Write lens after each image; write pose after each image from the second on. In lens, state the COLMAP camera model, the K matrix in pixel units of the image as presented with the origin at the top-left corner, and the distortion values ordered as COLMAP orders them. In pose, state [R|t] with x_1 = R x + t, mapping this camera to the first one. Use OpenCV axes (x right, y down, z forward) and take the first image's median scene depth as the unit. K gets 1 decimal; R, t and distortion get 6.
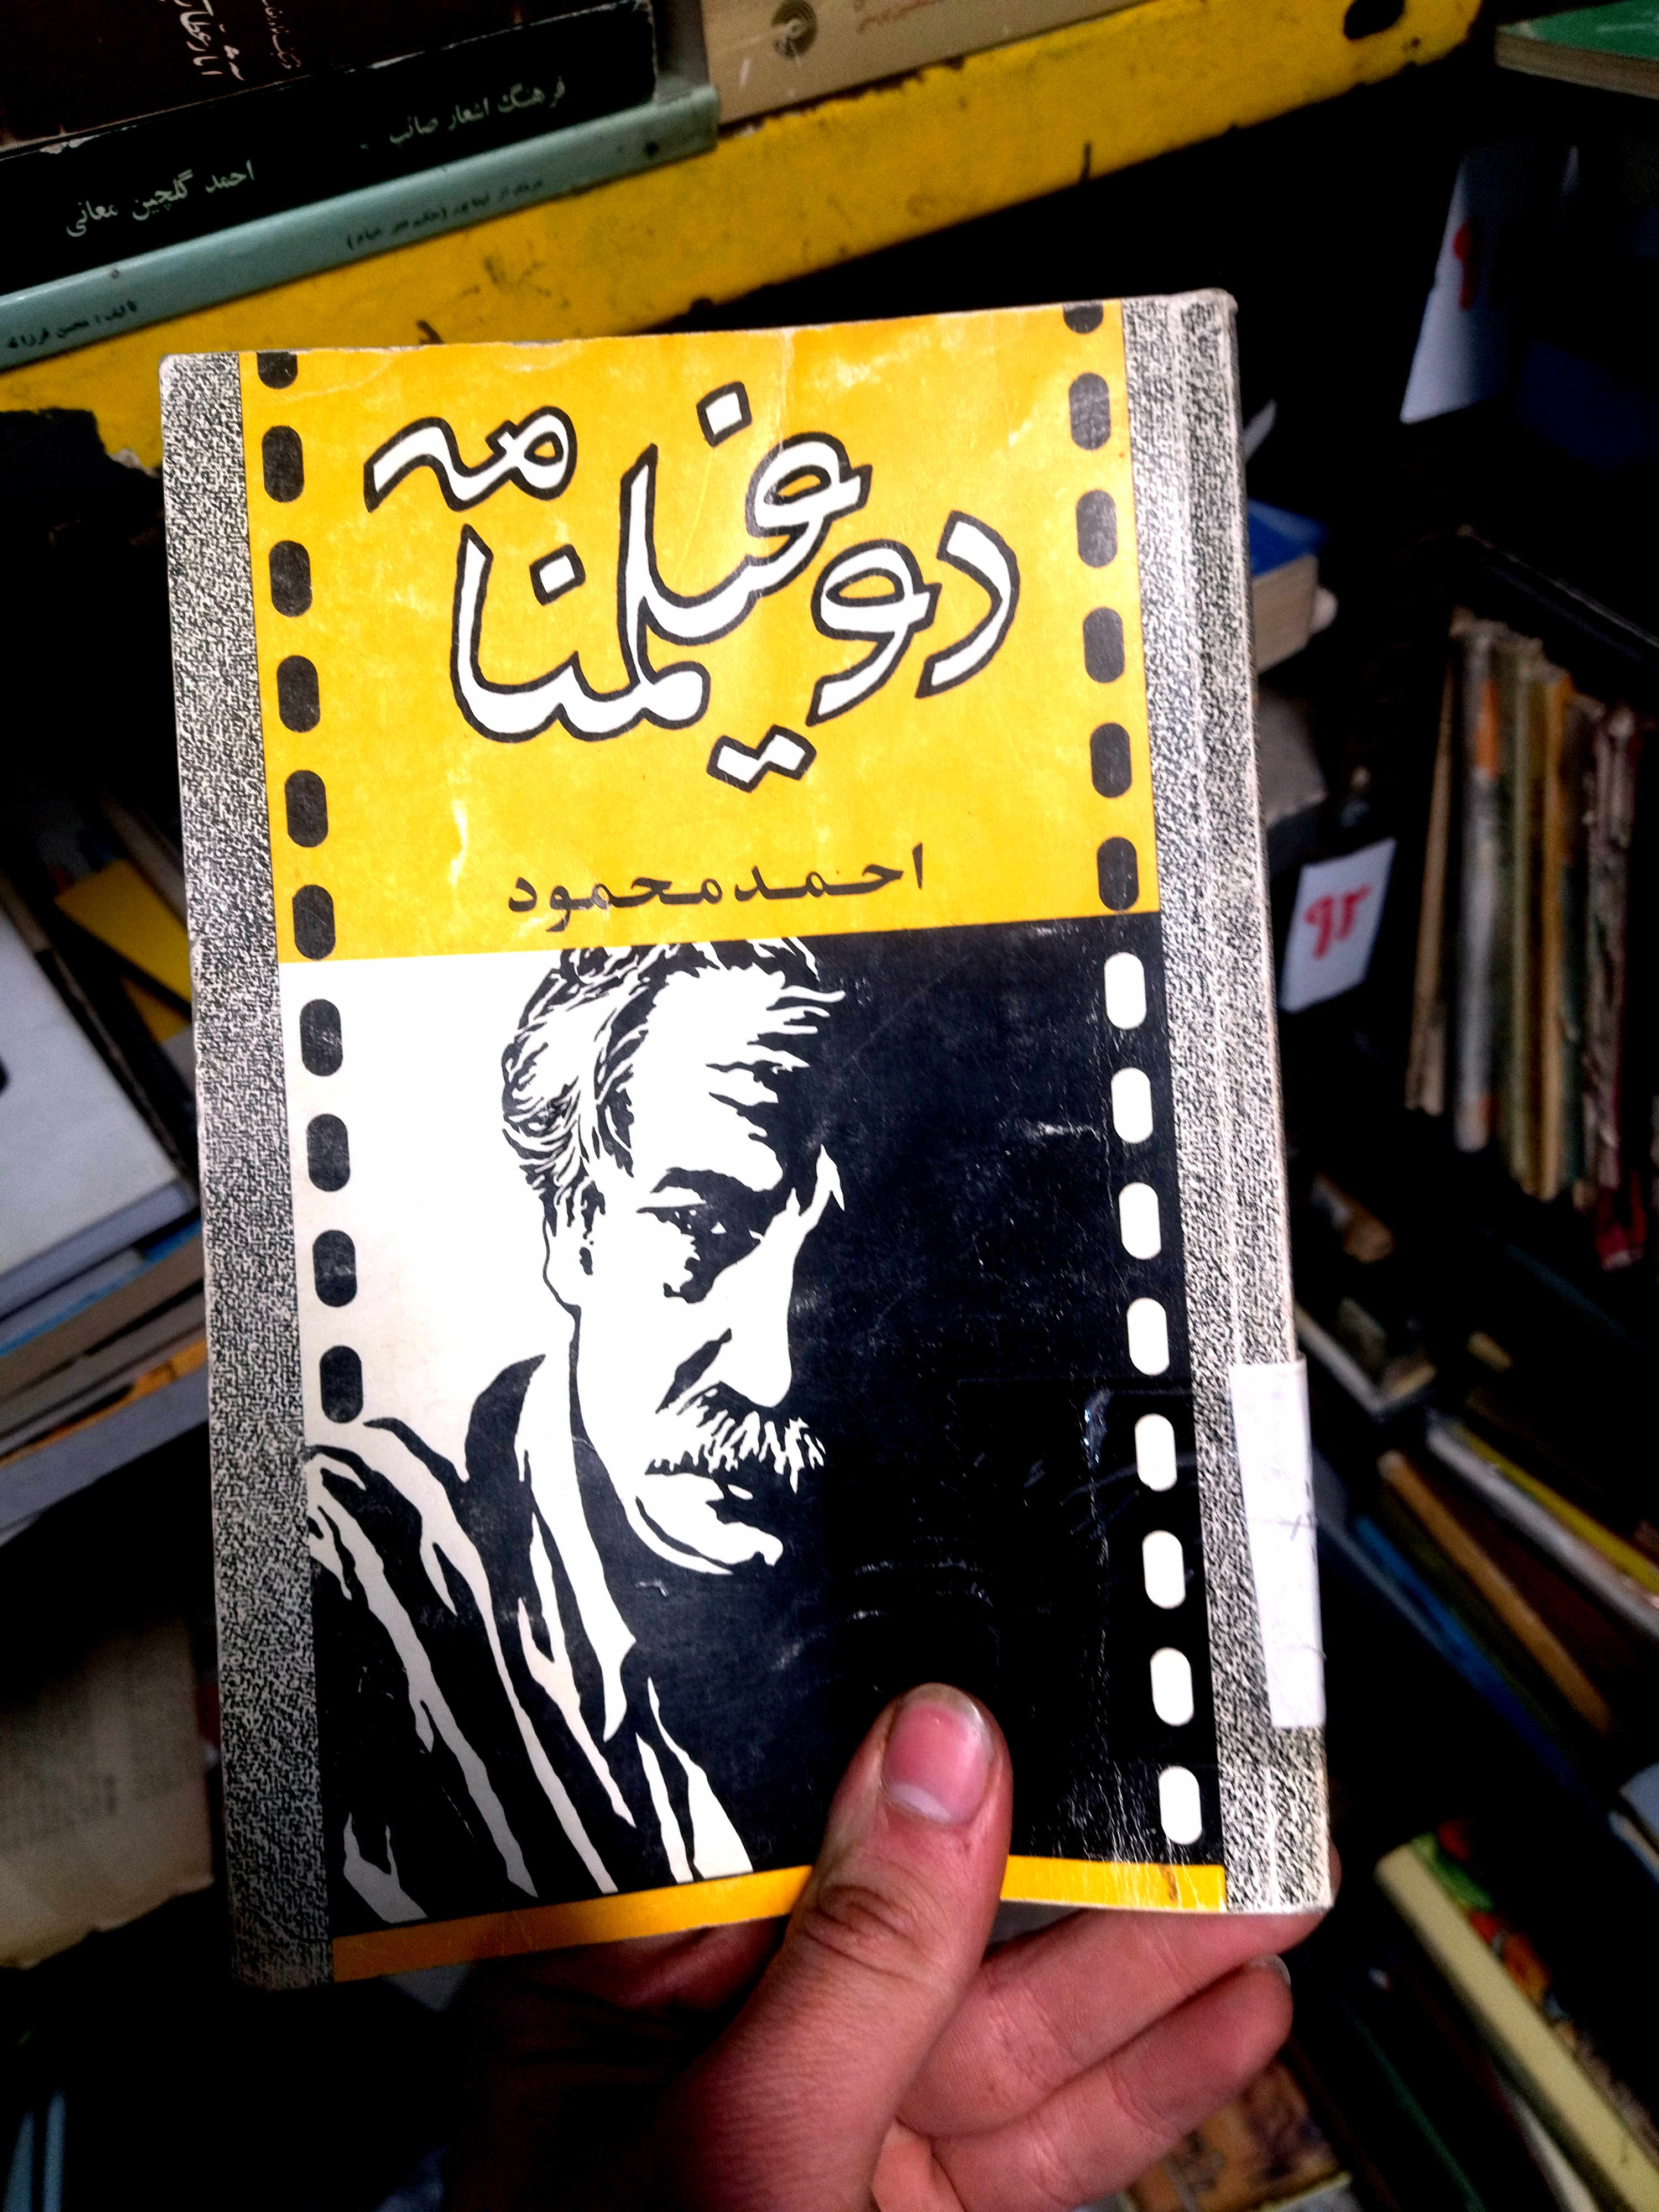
lens RADIAL K [[1747.7, 0, 829.5], [0, 1747.7, 1106.0], [0, 0, 1]] dist [-0.037945, 0.043058]
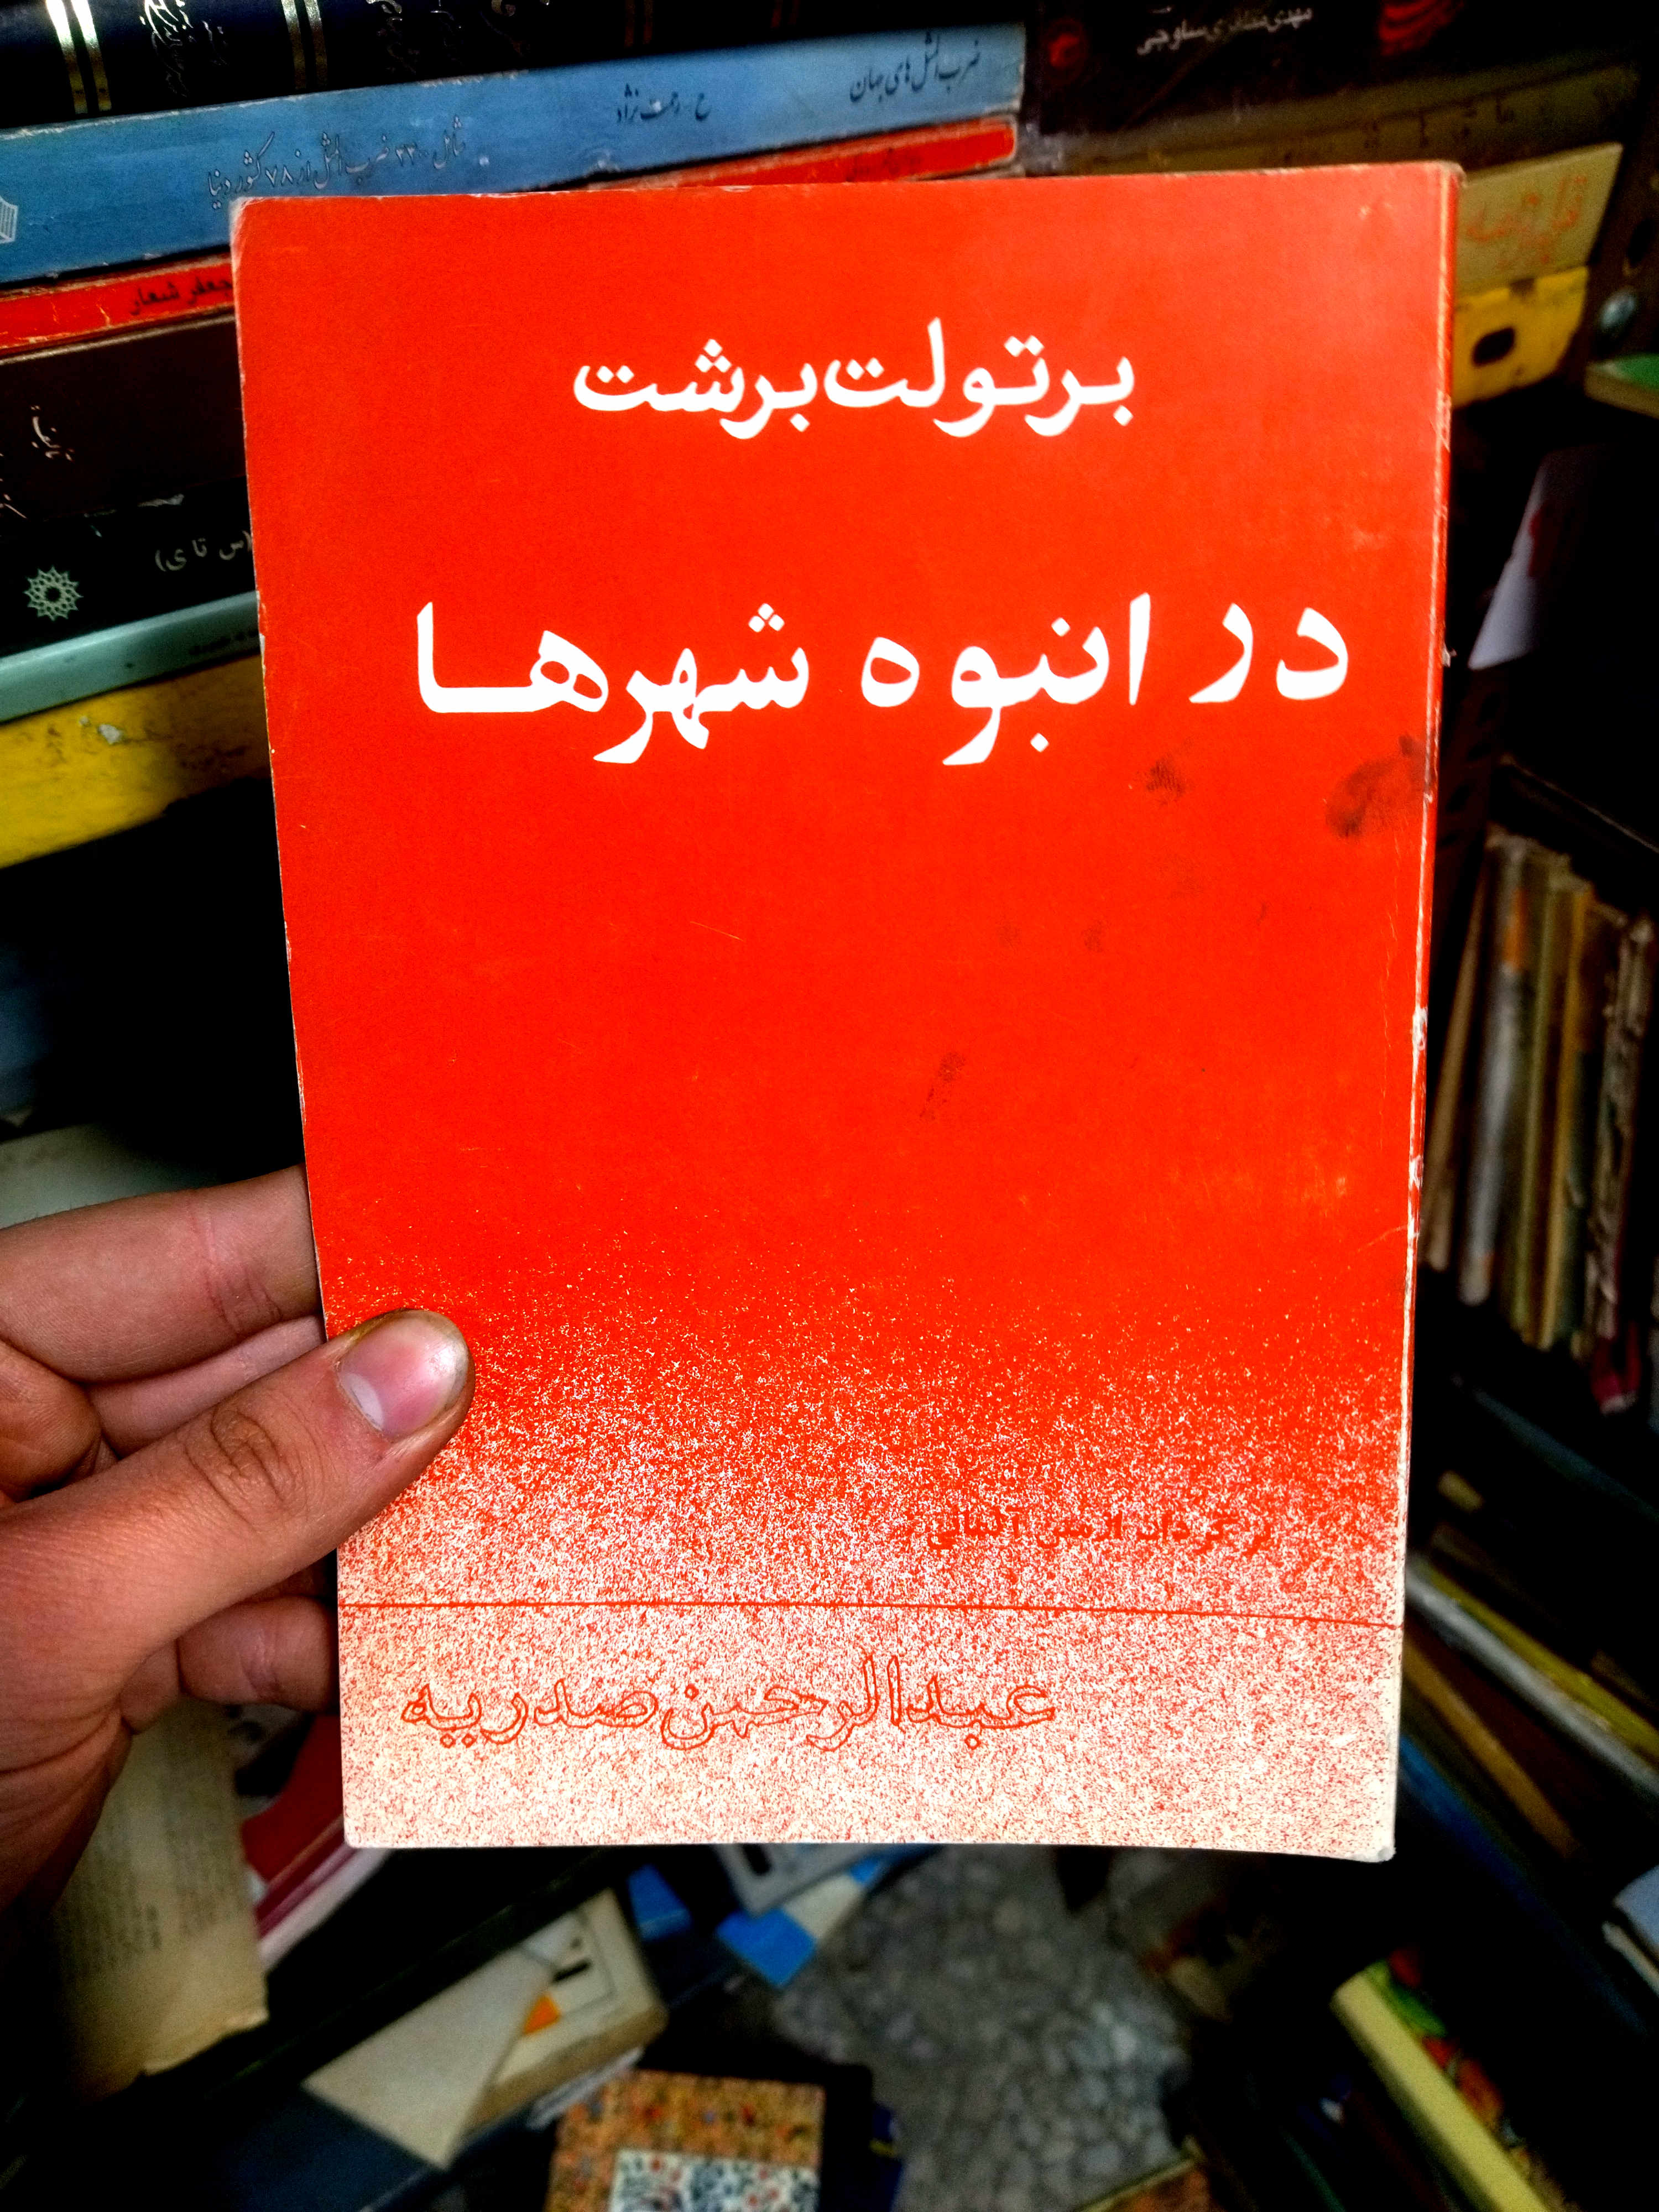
lens RADIAL K [[1747.7, 0, 829.5], [0, 1747.7, 1106.0], [0, 0, 1]] dist [-0.037945, 0.043058]
pose [[0.995106, 0.029348, 0.094358, -0.165475], [-0.021311, 0.996146, -0.085083, 0.004114], [-0.096491, 0.082656, 0.991896, -0.072130]]
